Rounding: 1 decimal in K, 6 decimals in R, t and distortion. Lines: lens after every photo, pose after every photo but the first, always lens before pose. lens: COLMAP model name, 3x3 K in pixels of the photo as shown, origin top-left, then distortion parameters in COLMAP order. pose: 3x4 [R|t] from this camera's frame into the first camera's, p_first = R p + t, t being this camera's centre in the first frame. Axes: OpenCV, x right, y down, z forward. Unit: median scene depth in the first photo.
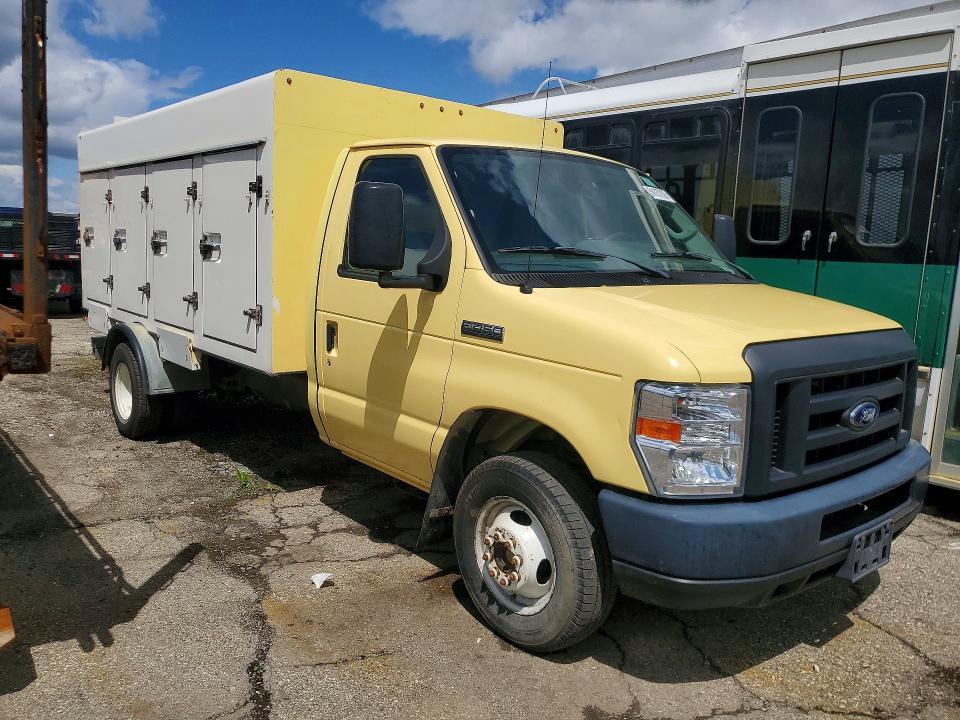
lens RADIAL K [[681.9, 0, 479.0], [0, 681.9, 378.0], [0, 0, 1]] dist [0.155265, -0.184848]
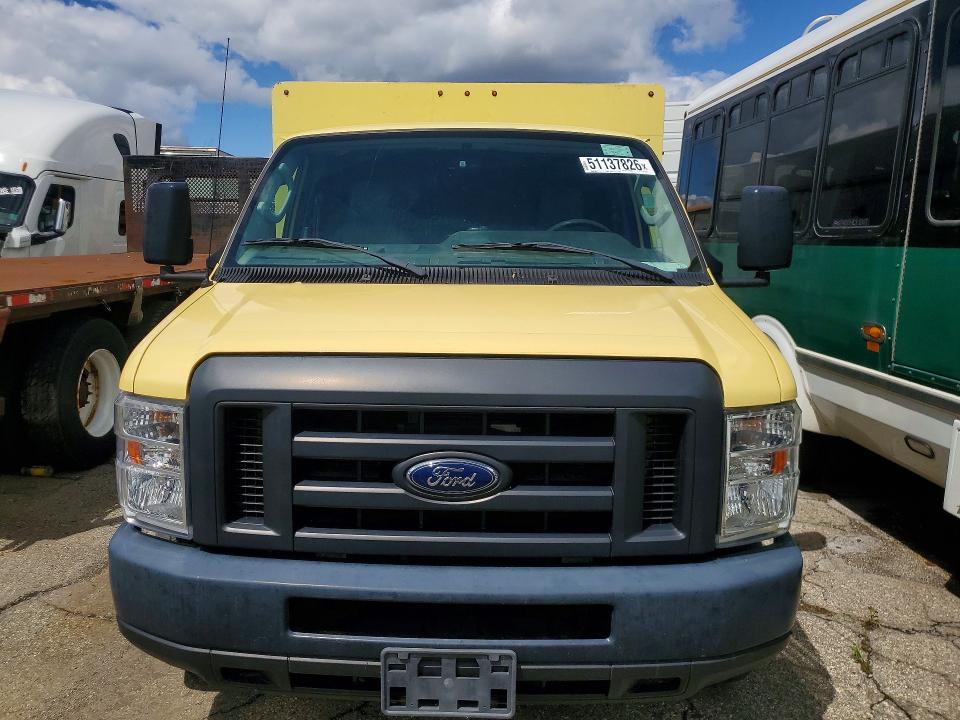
lens RADIAL K [[751.0, 0, 480.0], [0, 751.0, 360.0], [0, 0, 1]] dist [0.006158, 0.000976]
pose [[0.737063, 0.066503, -0.672544, 0.989418], [-0.094710, 0.995491, -0.005359, -0.054287], [0.669155, 0.067646, 0.740038, 0.468091]]
